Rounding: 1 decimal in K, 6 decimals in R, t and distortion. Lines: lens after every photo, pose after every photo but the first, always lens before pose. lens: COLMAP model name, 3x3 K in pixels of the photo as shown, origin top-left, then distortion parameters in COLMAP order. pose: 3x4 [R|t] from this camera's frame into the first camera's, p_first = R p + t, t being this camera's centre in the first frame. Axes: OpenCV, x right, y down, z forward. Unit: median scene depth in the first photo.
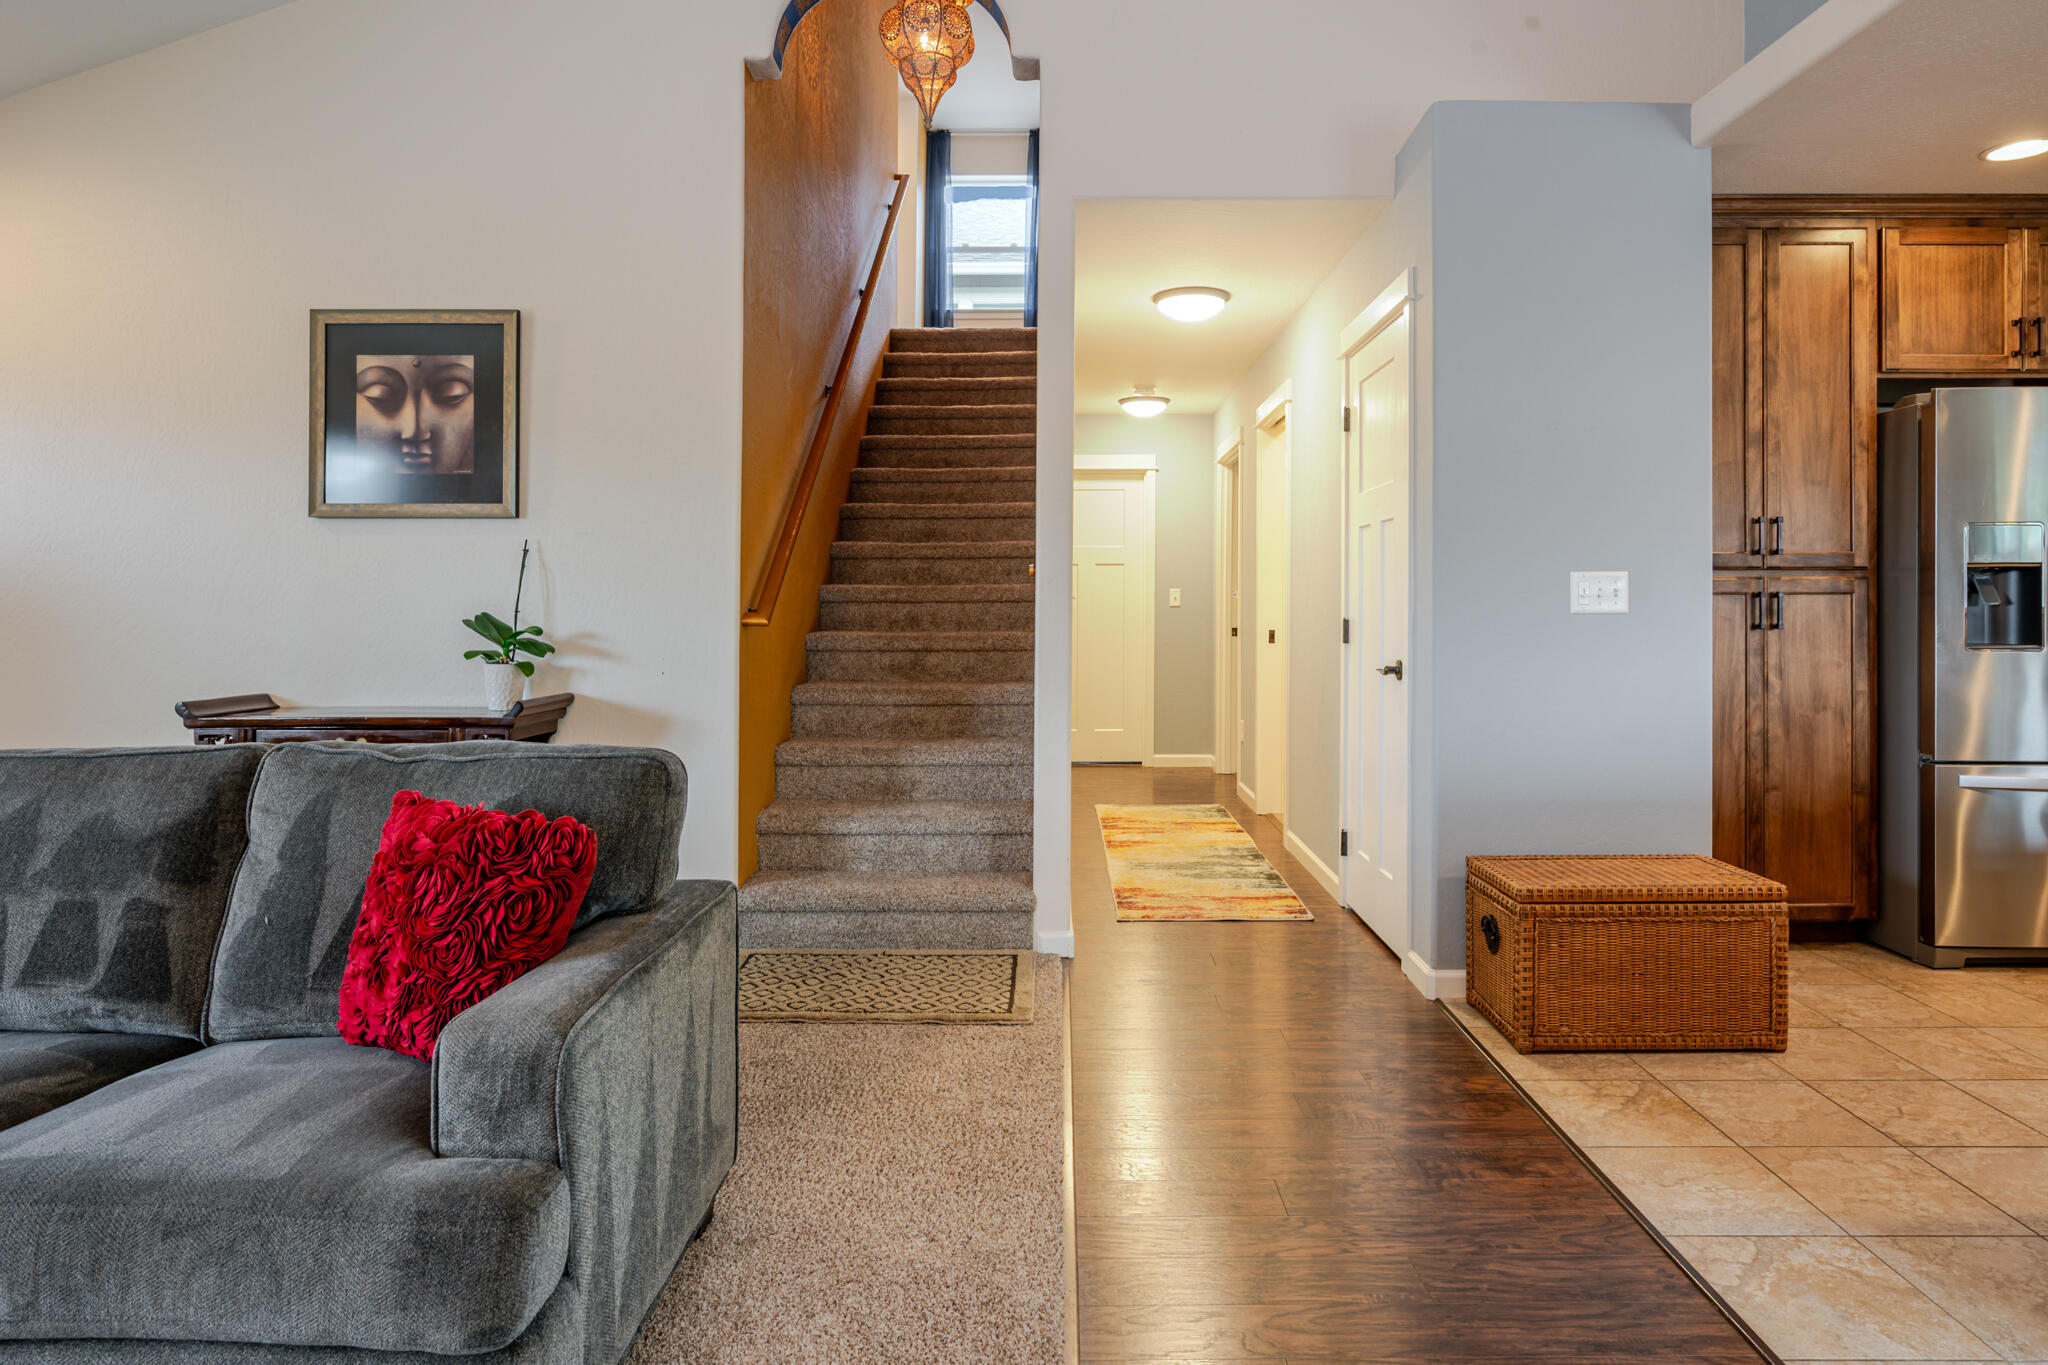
lens RADIAL K [[1061.8, 0, 1032.7], [0, 1061.8, 596.3], [0, 0, 1]] dist [-0.000986, -0.000082]
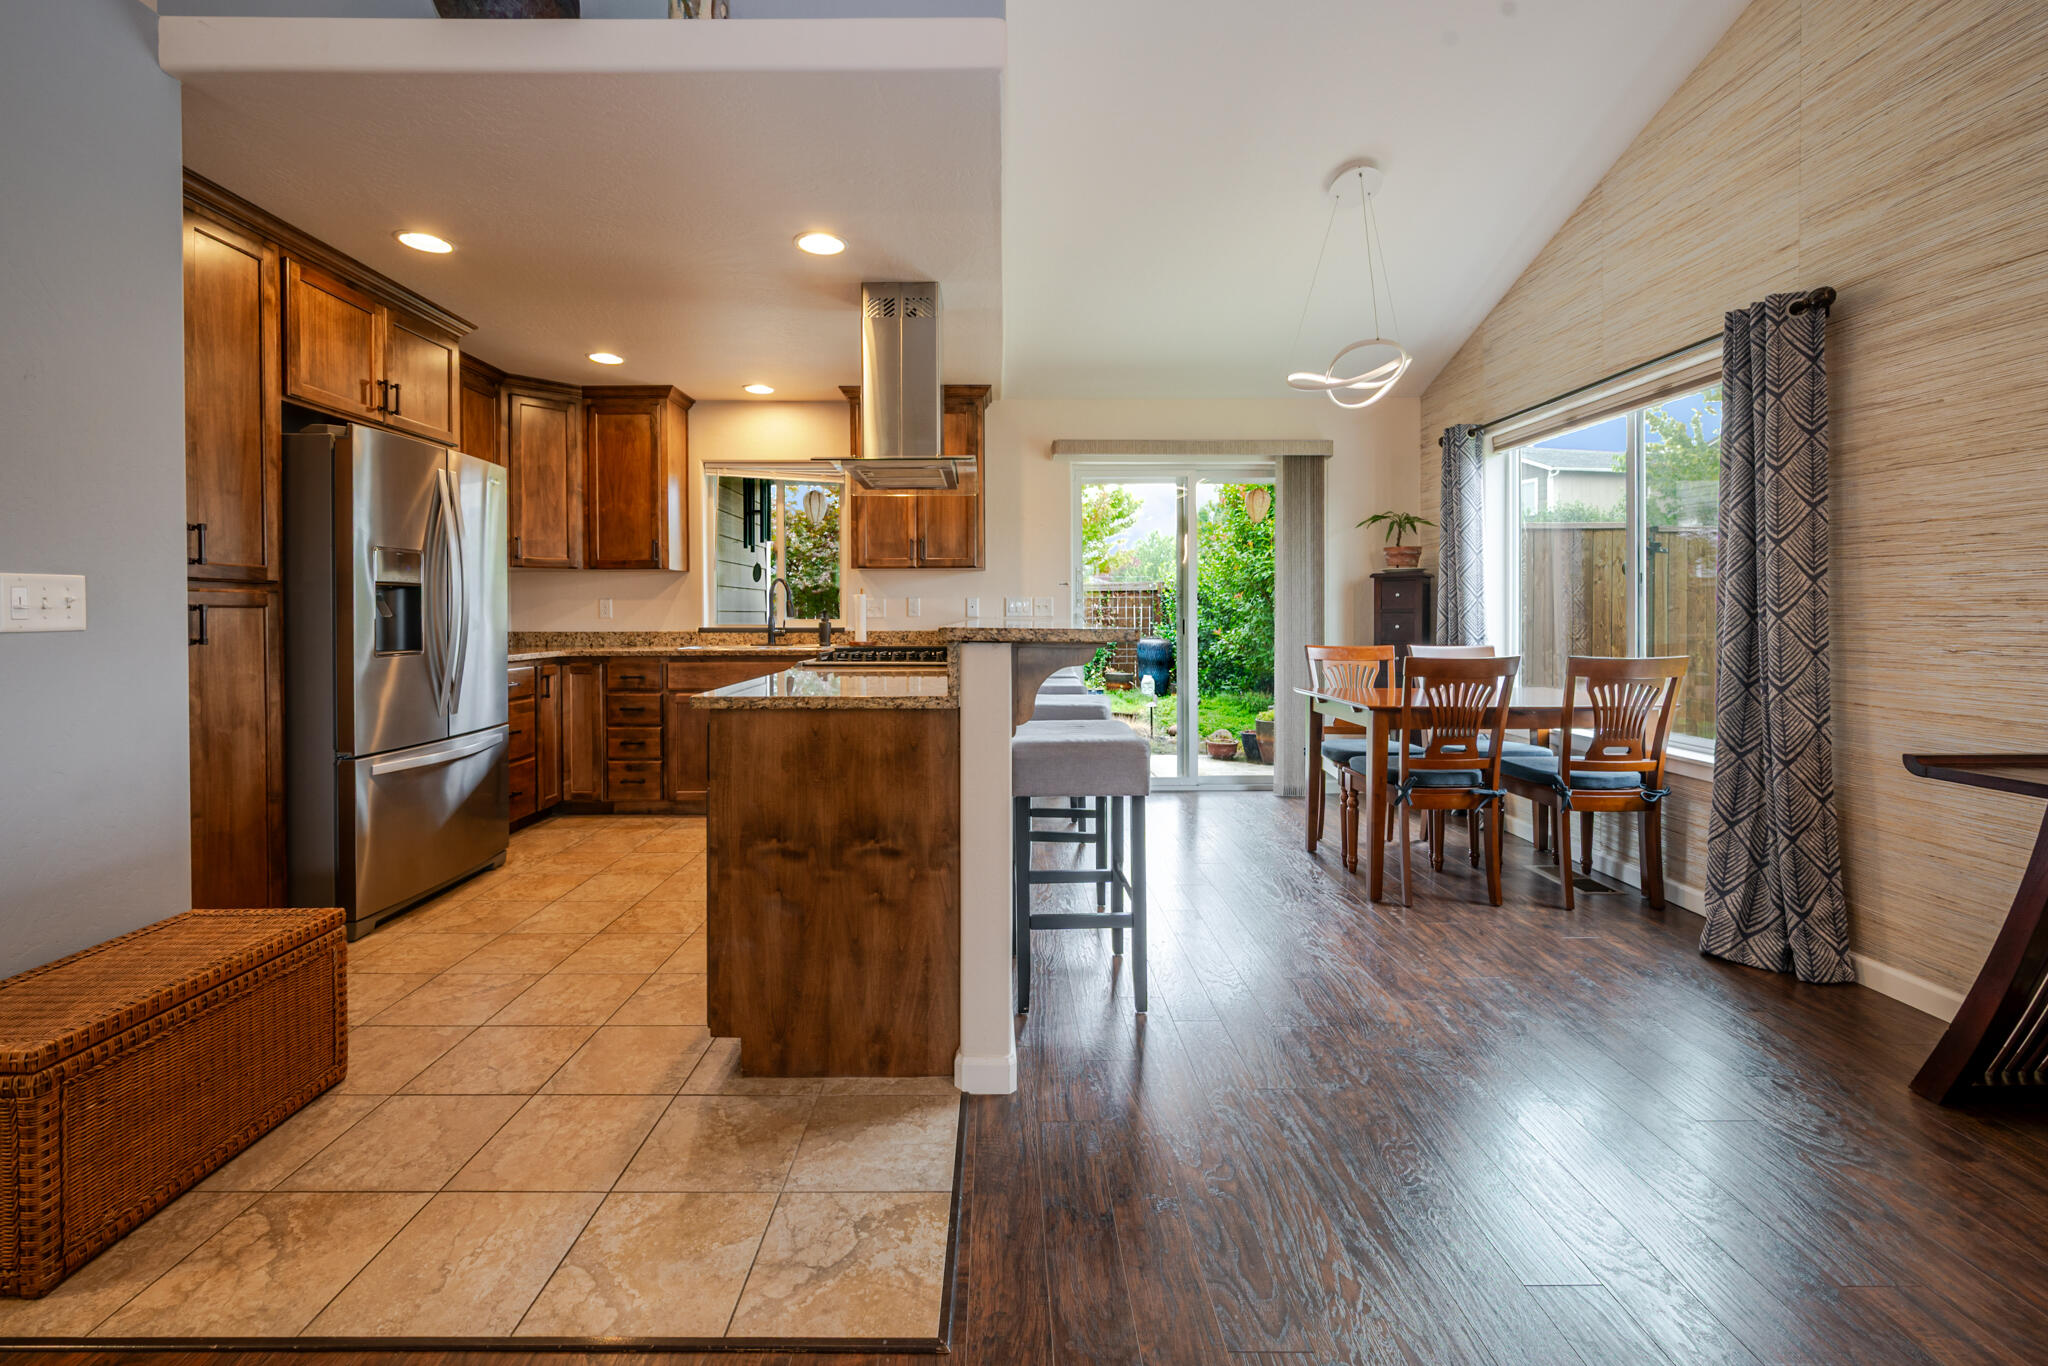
lens RADIAL K [[853.9, 0, 1020.1], [0, 853.9, 630.4], [0, 0, 1]] dist [0.002605, 0.000471]
pose [[-0.005490, -0.017829, 0.999826, -0.052150], [-0.005949, 0.999824, 0.017797, 0.000896], [-0.999967, -0.005851, -0.005595, 0.282069]]
